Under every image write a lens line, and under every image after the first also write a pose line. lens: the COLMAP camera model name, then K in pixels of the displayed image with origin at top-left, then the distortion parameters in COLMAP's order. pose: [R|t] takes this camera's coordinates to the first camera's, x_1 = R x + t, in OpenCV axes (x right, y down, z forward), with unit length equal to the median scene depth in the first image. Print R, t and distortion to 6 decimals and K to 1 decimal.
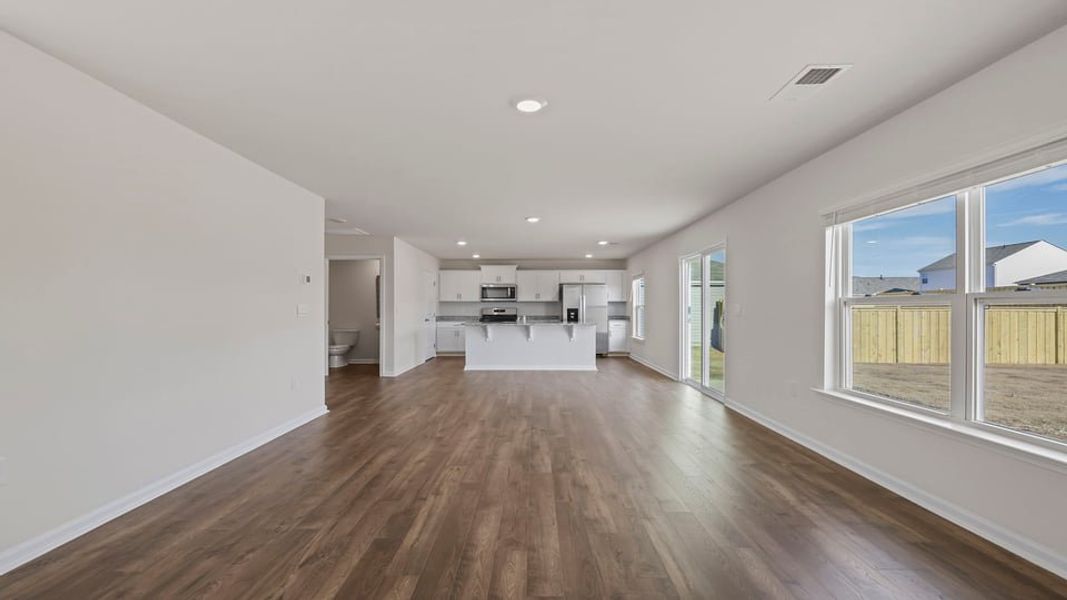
lens RADIAL K [[451.7, 0, 524.7], [0, 451.7, 303.2], [0, 0, 1]] dist [-0.000332, 0.000304]
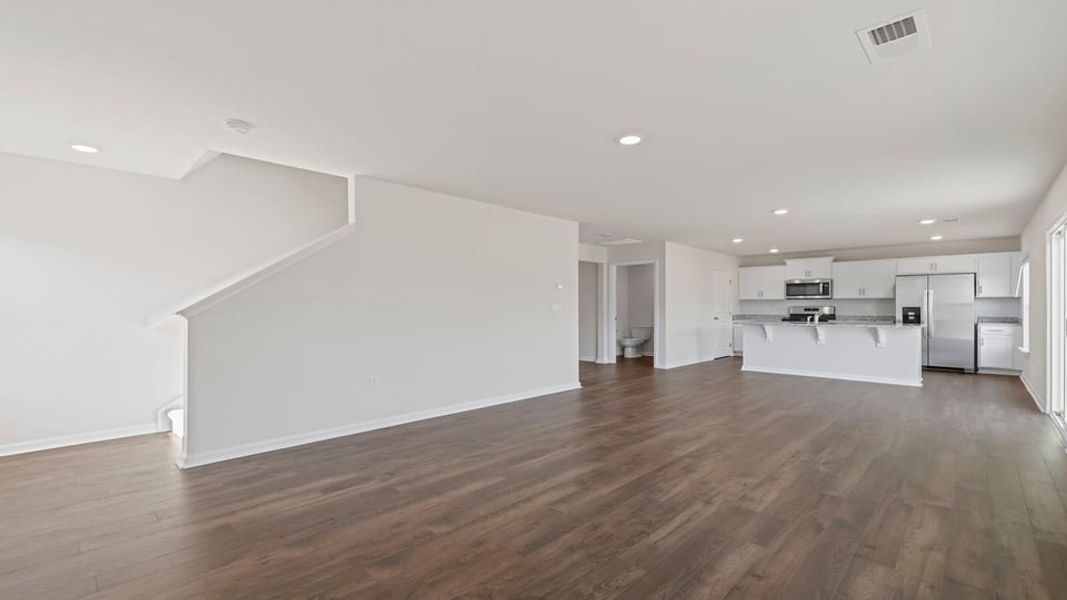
lens RADIAL K [[450.5, 0, 533.5], [0, 450.5, 300.0], [0, 0, 1]] dist [-0.000194, 0.000090]
pose [[0.733681, -0.010011, -0.679420, 0.155486], [0.008268, 0.999949, -0.005805, -0.001388], [0.679444, -0.001358, 0.733726, -0.015620]]
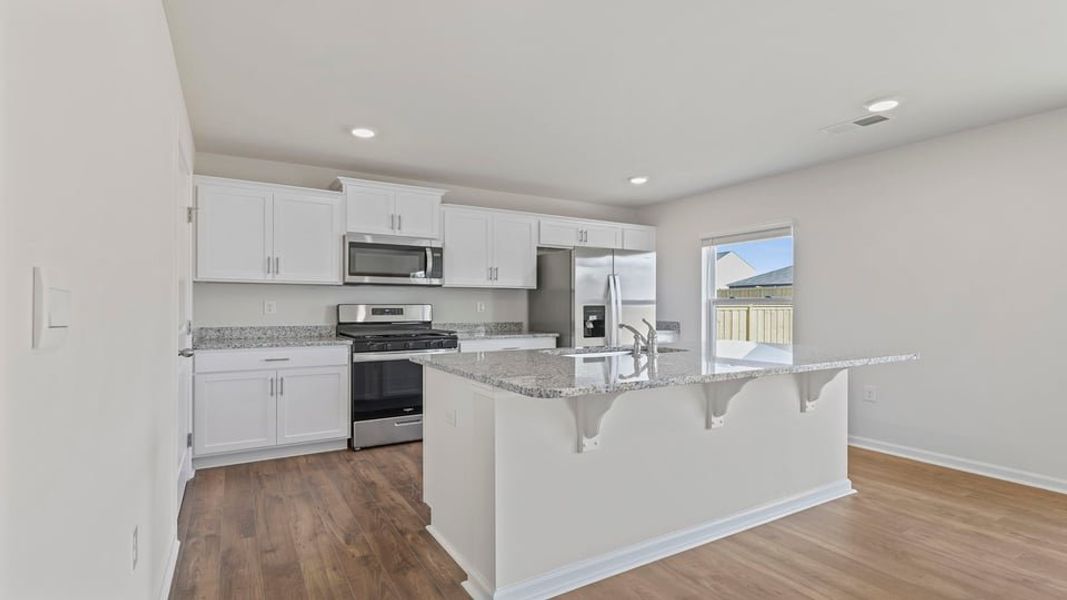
lens RADIAL K [[509.4, 0, 532.7], [0, 509.4, 307.5], [0, 0, 1]] dist [0.002424, 0.000345]
pose [[0.849588, 0.001828, 0.527443, -0.187435], [-0.009905, 0.999873, 0.012489, 0.008074], [-0.527354, -0.015834, 0.849498, 0.632292]]
